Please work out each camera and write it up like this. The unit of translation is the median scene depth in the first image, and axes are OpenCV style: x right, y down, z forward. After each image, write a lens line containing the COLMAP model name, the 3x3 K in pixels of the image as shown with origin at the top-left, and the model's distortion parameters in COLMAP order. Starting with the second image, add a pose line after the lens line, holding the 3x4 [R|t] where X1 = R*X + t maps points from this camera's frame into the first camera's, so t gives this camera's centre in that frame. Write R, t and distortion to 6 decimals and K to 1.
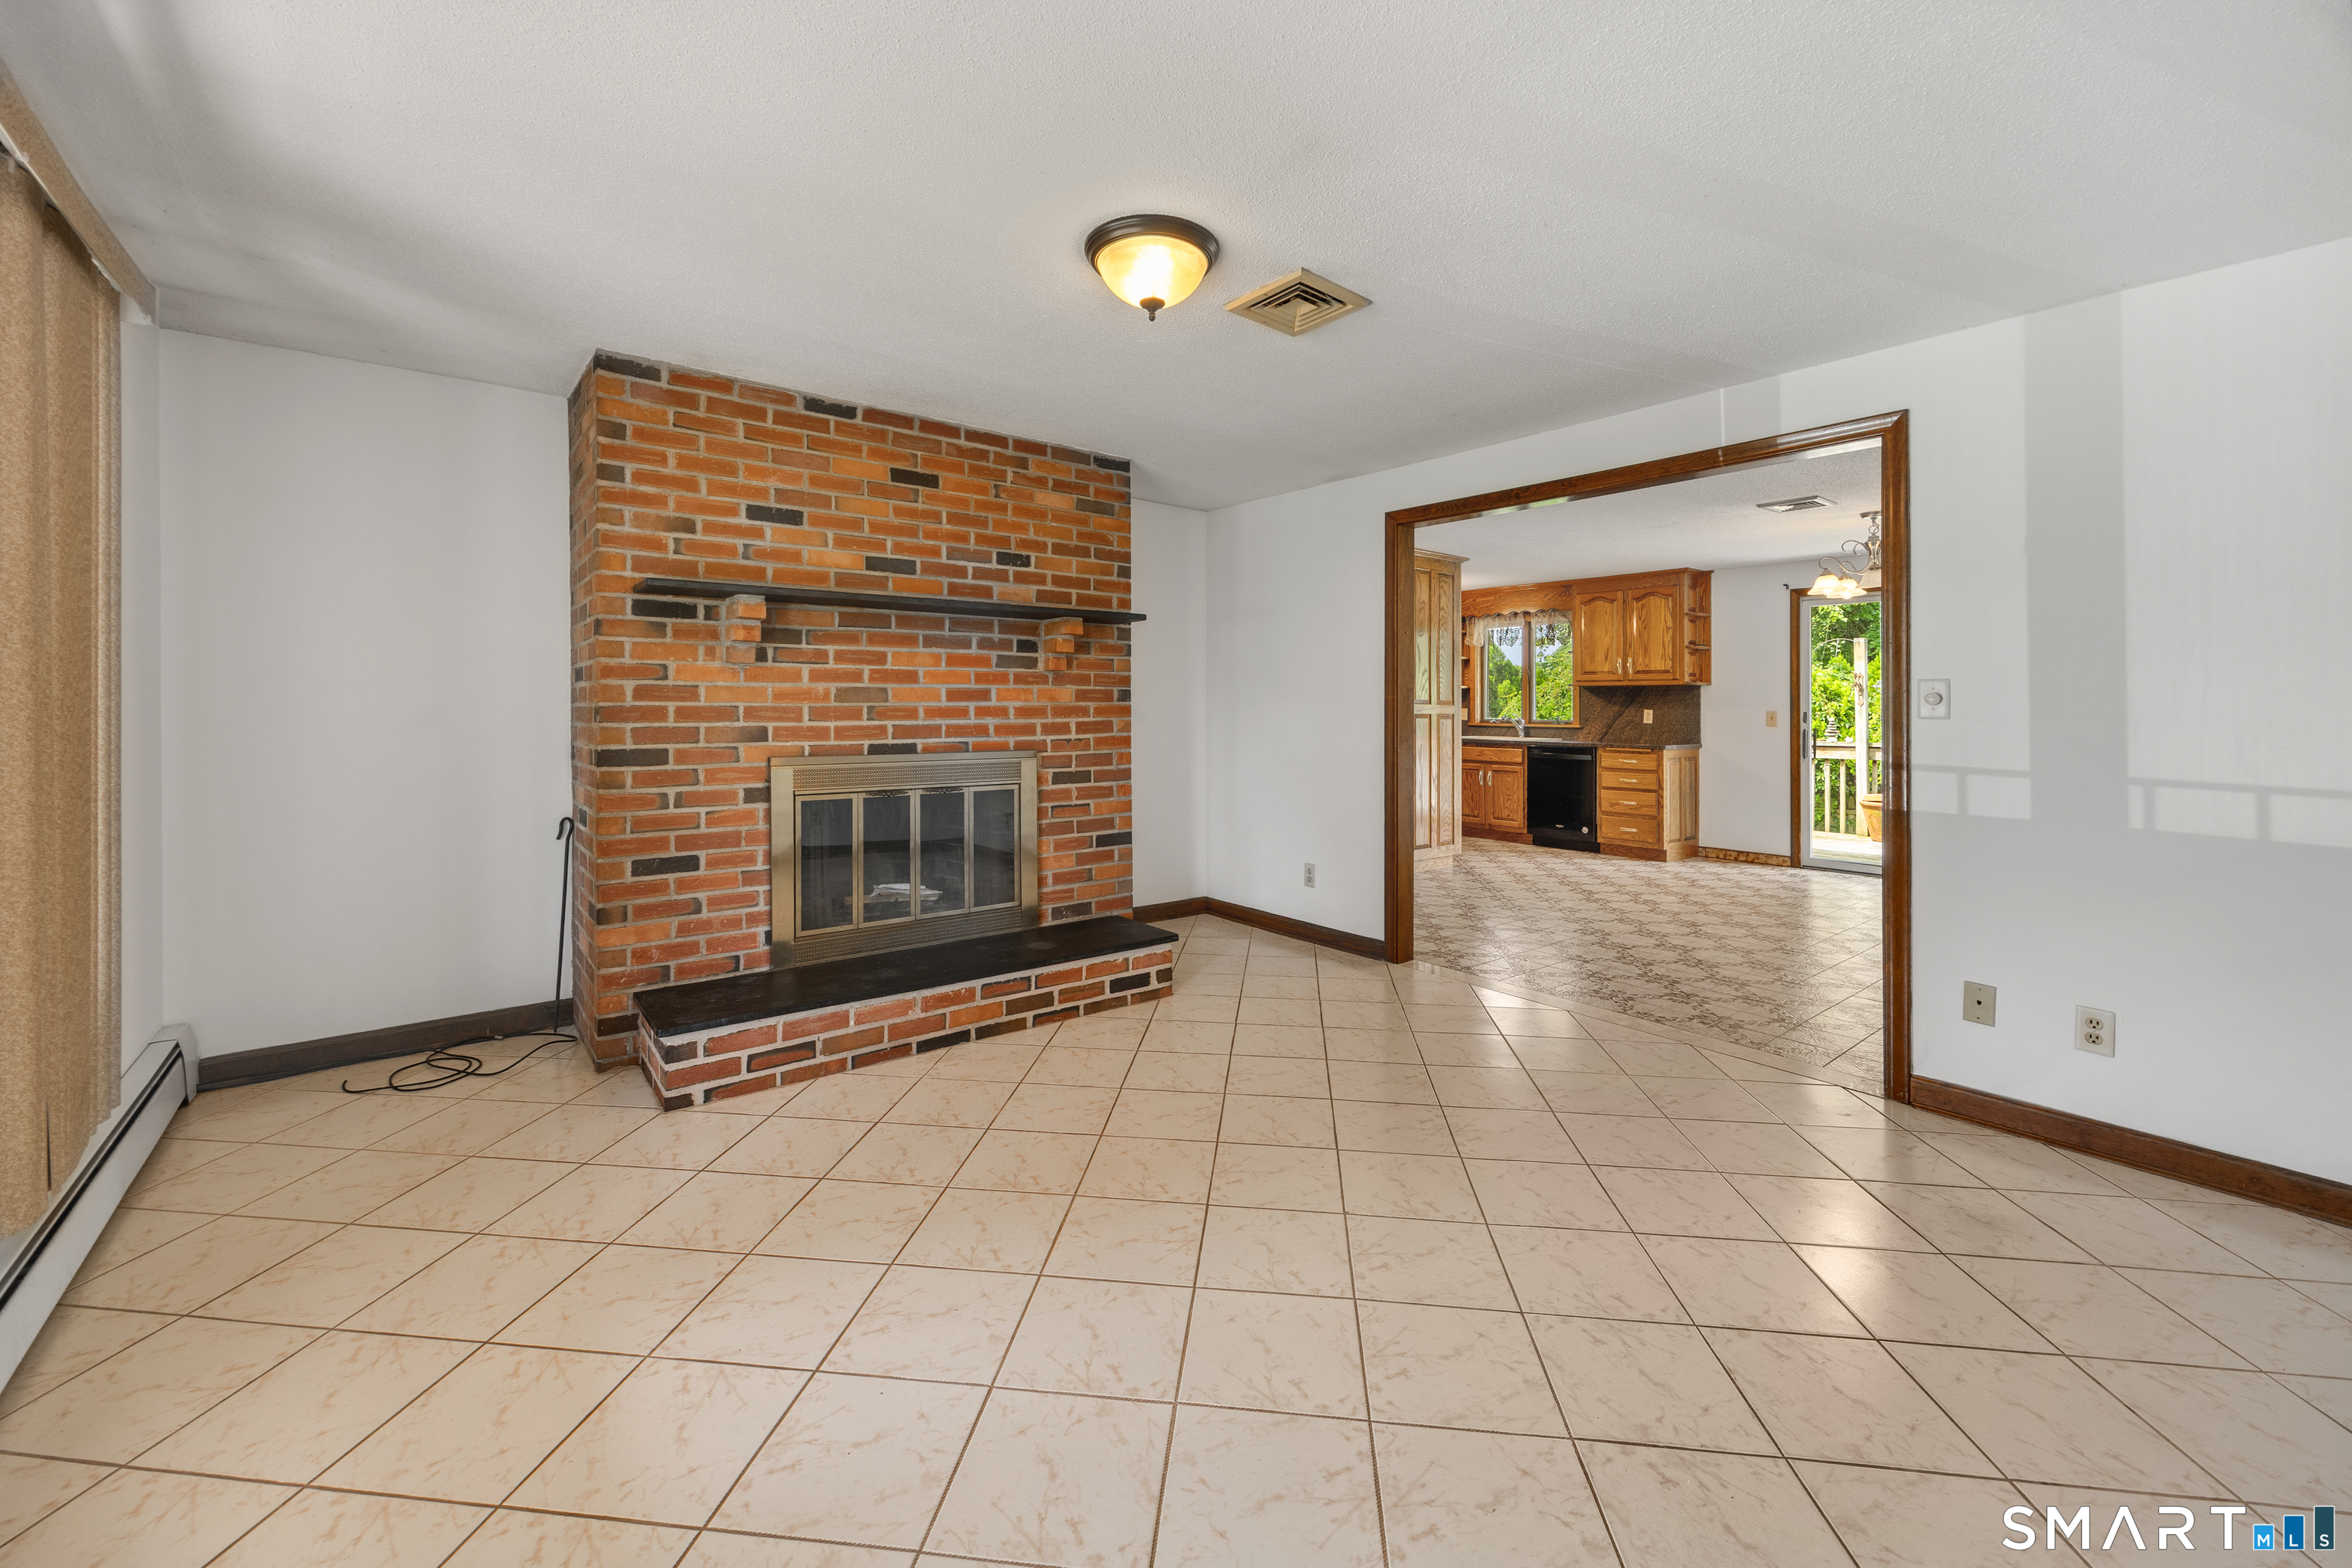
lens RADIAL K [[925.9, 0, 1181.2], [0, 925.9, 695.7], [0, 0, 1]] dist [-0.002903, 0.001200]
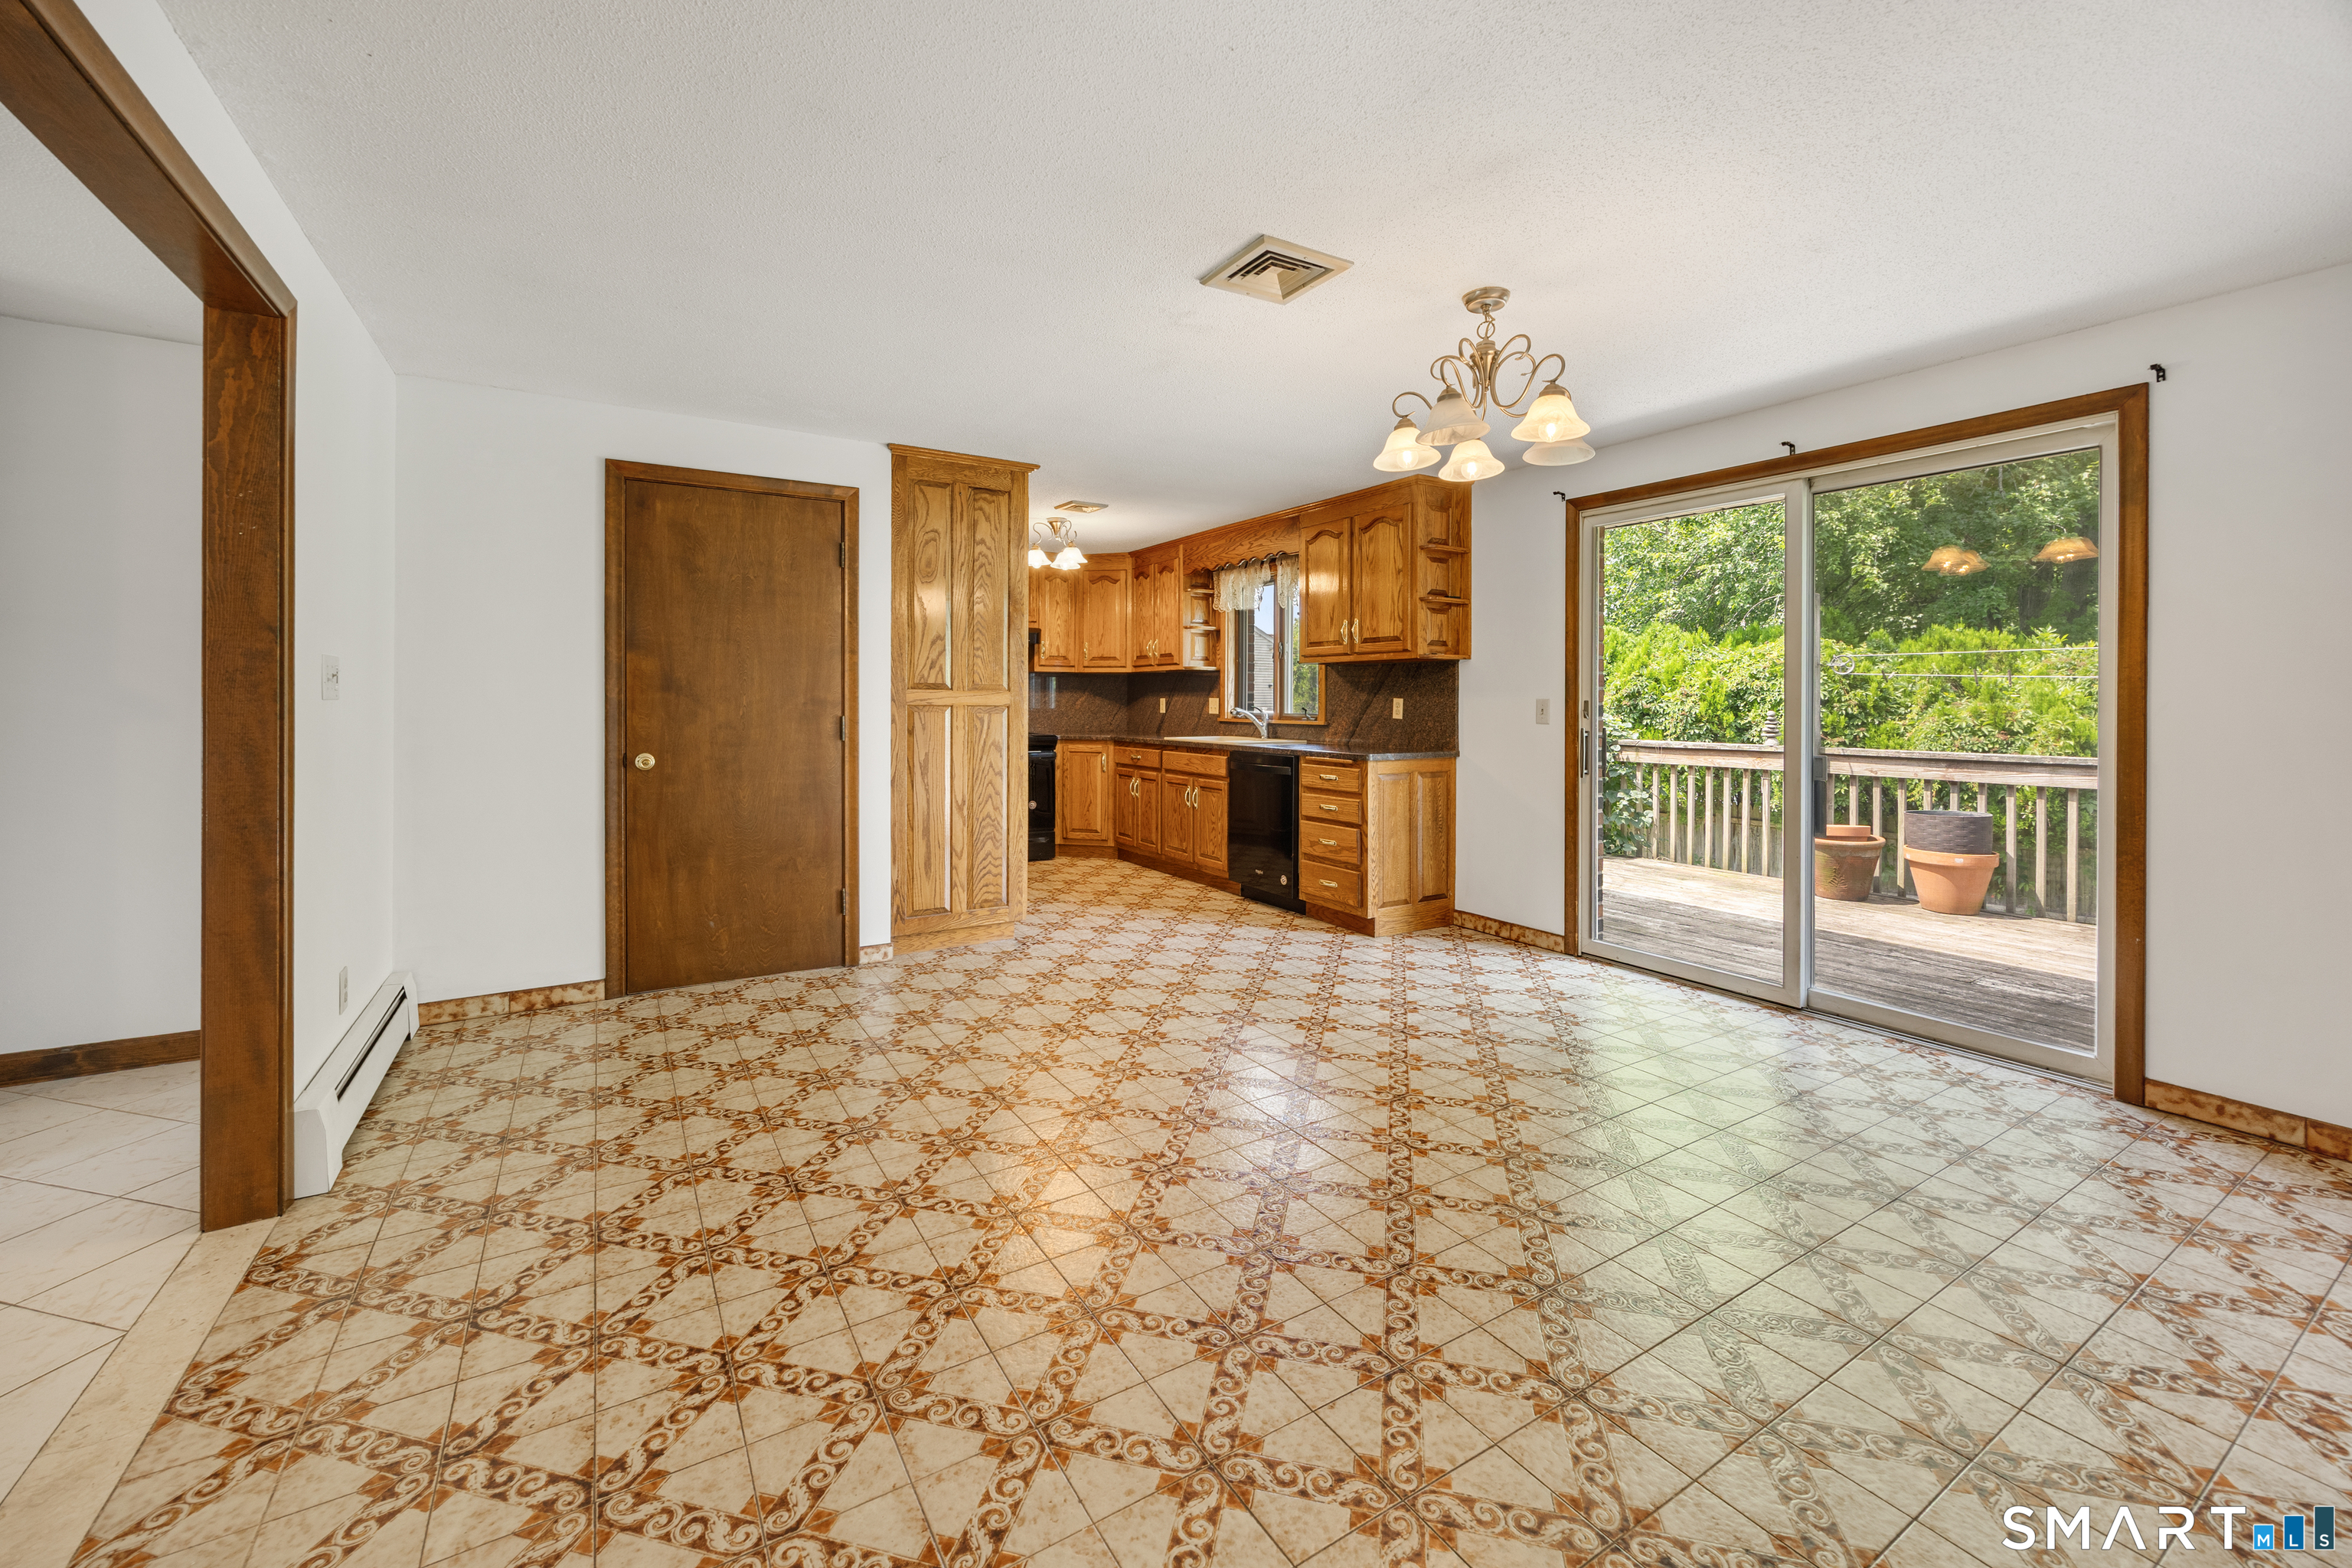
lens RADIAL K [[925.9, 0, 1165.2], [0, 925.9, 700.4], [0, 0, 1]] dist [-0.002903, 0.001200]
pose [[0.991903, -0.002450, -0.126973, 0.441791], [0.003864, 0.999933, 0.010891, 0.009069], [0.126938, -0.011293, 0.991846, 0.335879]]
